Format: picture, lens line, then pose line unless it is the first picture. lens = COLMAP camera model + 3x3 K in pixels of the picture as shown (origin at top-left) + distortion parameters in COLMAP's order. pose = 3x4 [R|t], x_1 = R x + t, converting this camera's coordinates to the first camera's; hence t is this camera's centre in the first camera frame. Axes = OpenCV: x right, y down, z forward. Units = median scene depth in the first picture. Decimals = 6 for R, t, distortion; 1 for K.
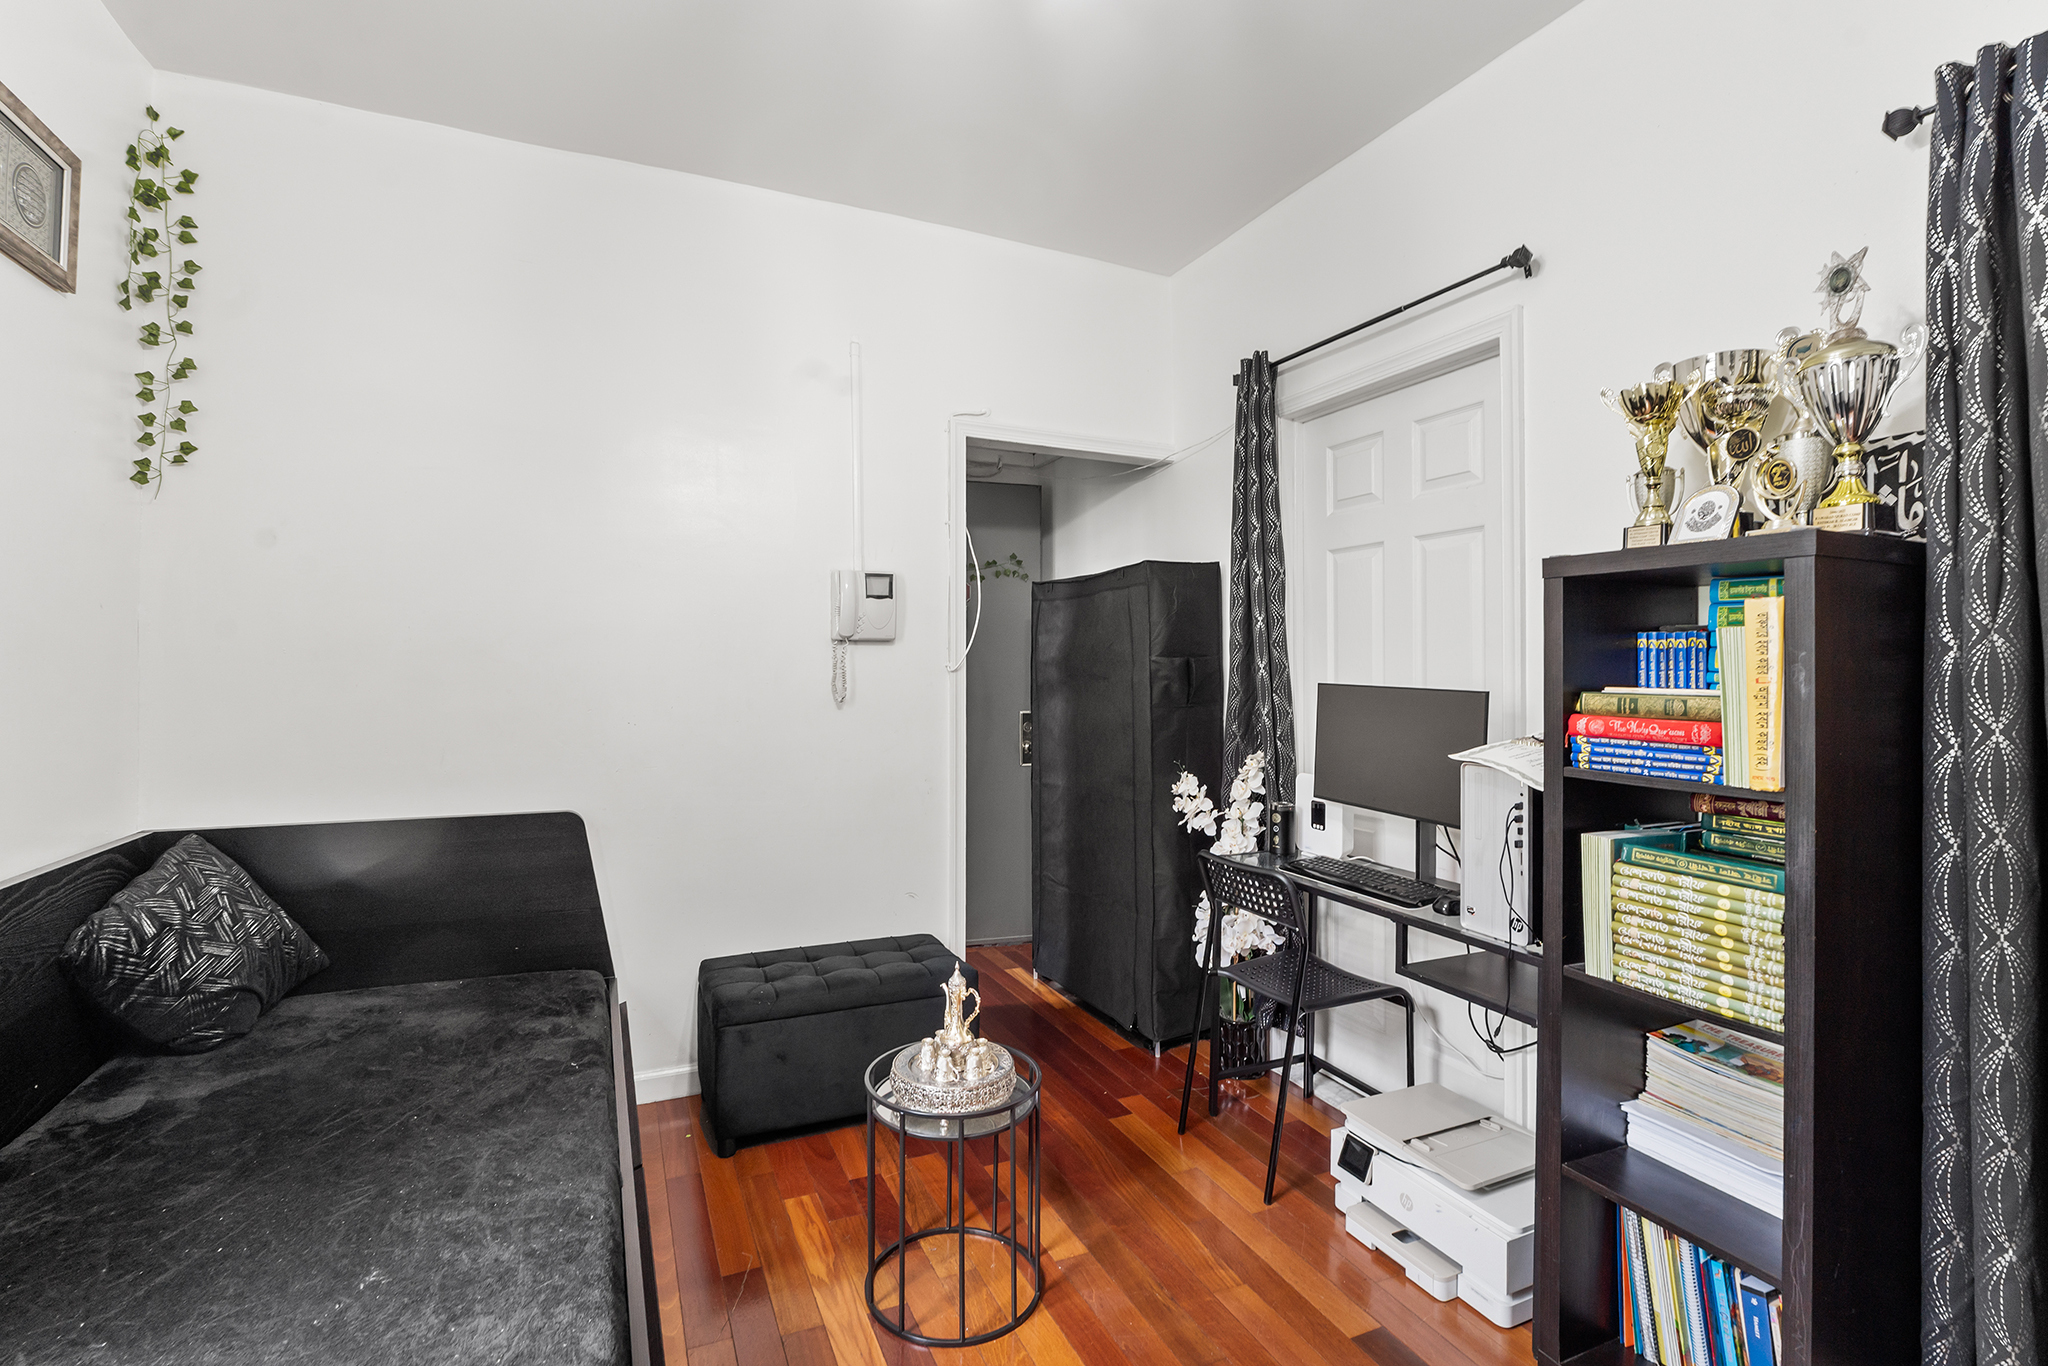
lens RADIAL K [[927.6, 0, 1018.9], [0, 927.6, 661.9], [0, 0, 1]] dist [-0.003435, -0.000742]
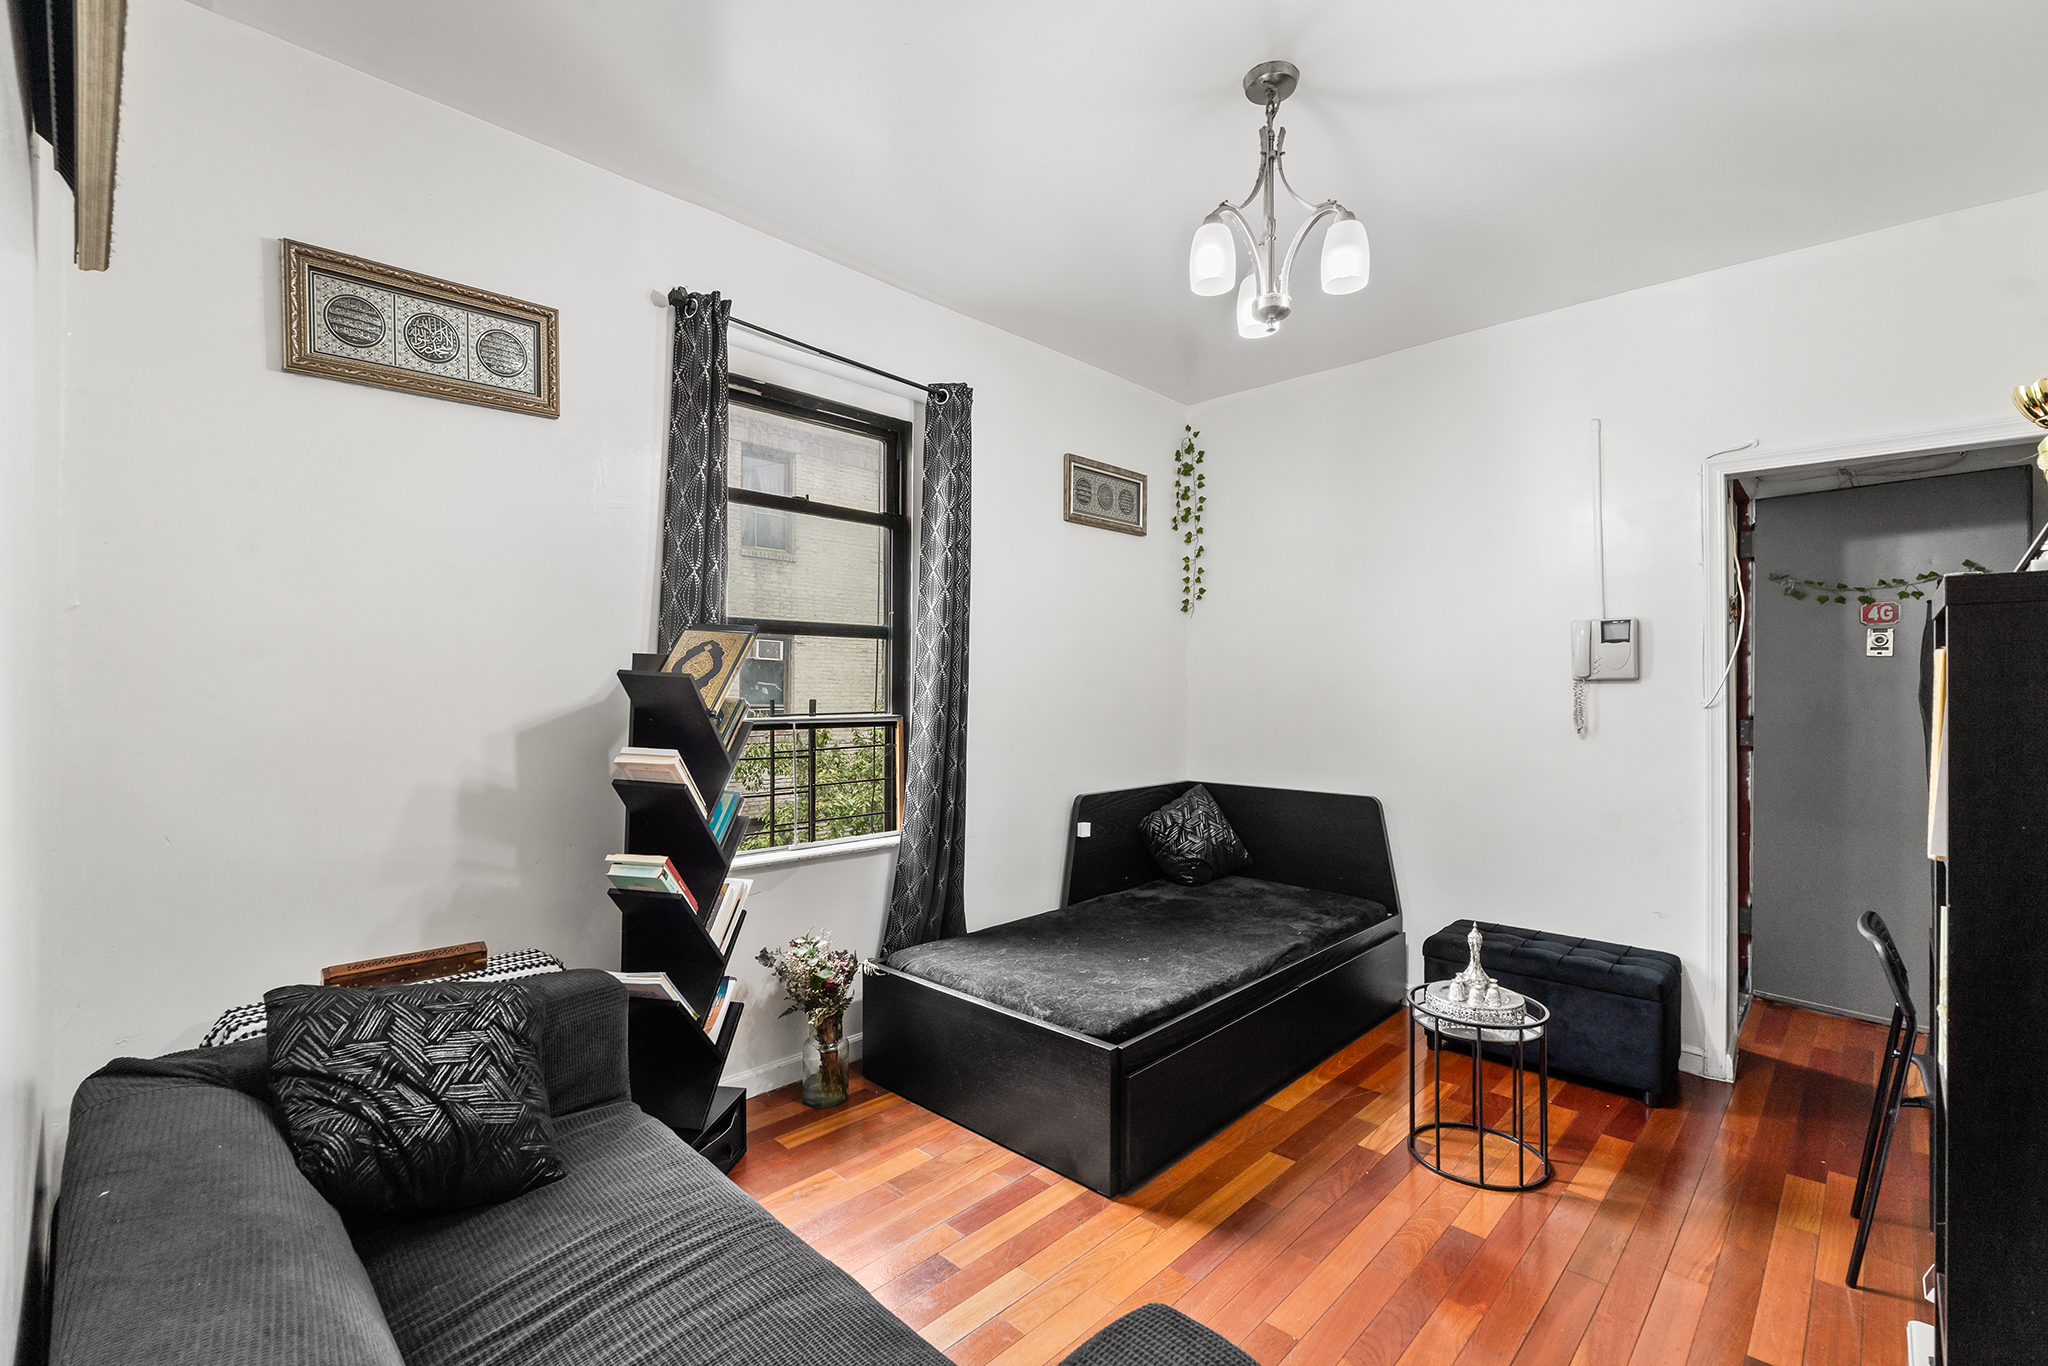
lens RADIAL K [[909.3, 0, 1018.3], [0, 909.3, 696.1], [0, 0, 1]] dist [-0.000614, 0.000117]
pose [[0.375973, 0.002866, -0.926626, 0.784547], [0.010595, 0.999917, 0.007391, -0.023806], [0.926570, -0.012596, 0.375911, -0.108150]]
